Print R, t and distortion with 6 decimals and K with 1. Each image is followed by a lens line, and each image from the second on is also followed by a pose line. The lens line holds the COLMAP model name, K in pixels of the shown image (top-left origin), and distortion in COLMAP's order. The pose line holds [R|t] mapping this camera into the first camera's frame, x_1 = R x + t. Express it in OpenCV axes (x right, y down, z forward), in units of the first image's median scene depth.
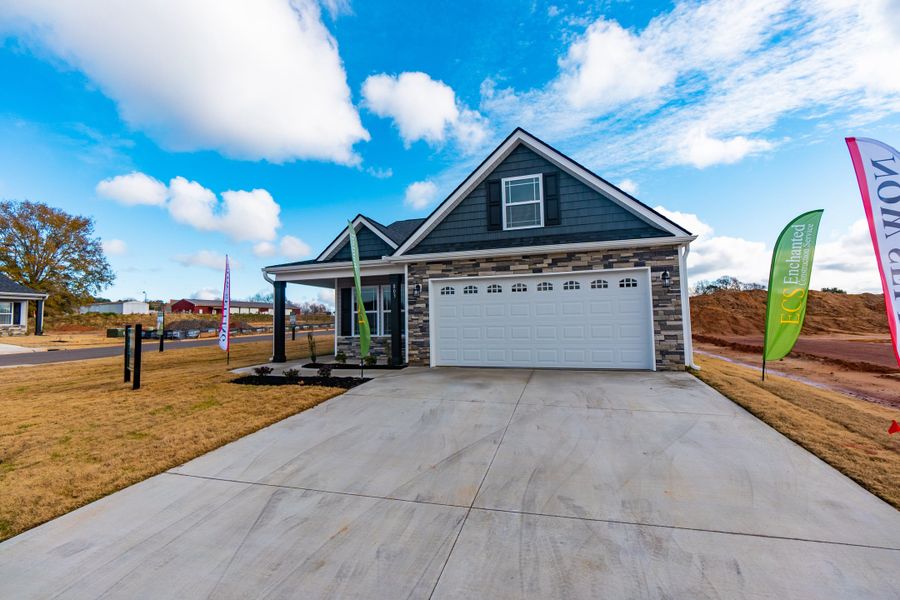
lens RADIAL K [[385.3, 0, 448.5], [0, 385.3, 298.7], [0, 0, 1]] dist [-0.006299, 0.000625]
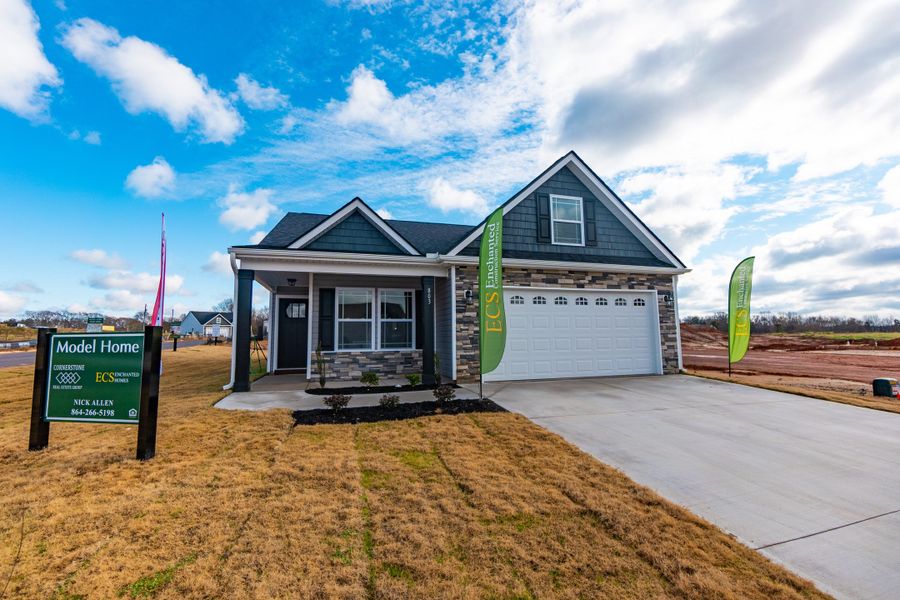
lens RADIAL K [[390.6, 0, 450.0], [0, 390.6, 300.0], [0, 0, 1]] dist [-0.002551, -0.000149]
pose [[0.827833, 0.063088, 0.557415, -0.648401], [-0.038429, 0.997699, -0.055848, 0.039101], [-0.559656, 0.024811, 0.828353, 0.293900]]
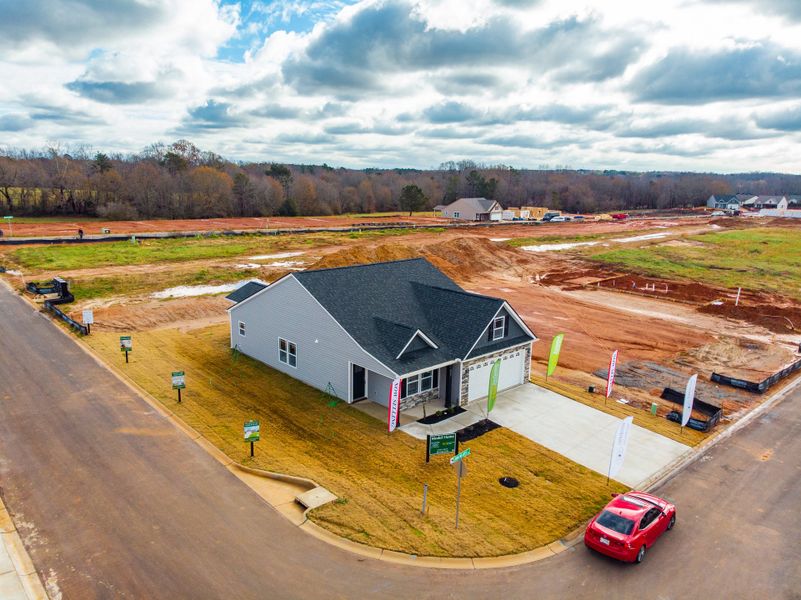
lens RADIAL K [[587.6, 0, 400.5], [0, 587.6, 300.0], [0, 0, 1]] dist [0.083640, 0.000444]
pose [[0.499654, -0.151673, 0.852843, -3.108838], [-0.084021, 0.971423, 0.221987, -1.149753], [-0.862141, -0.182573, 0.472631, -0.151156]]
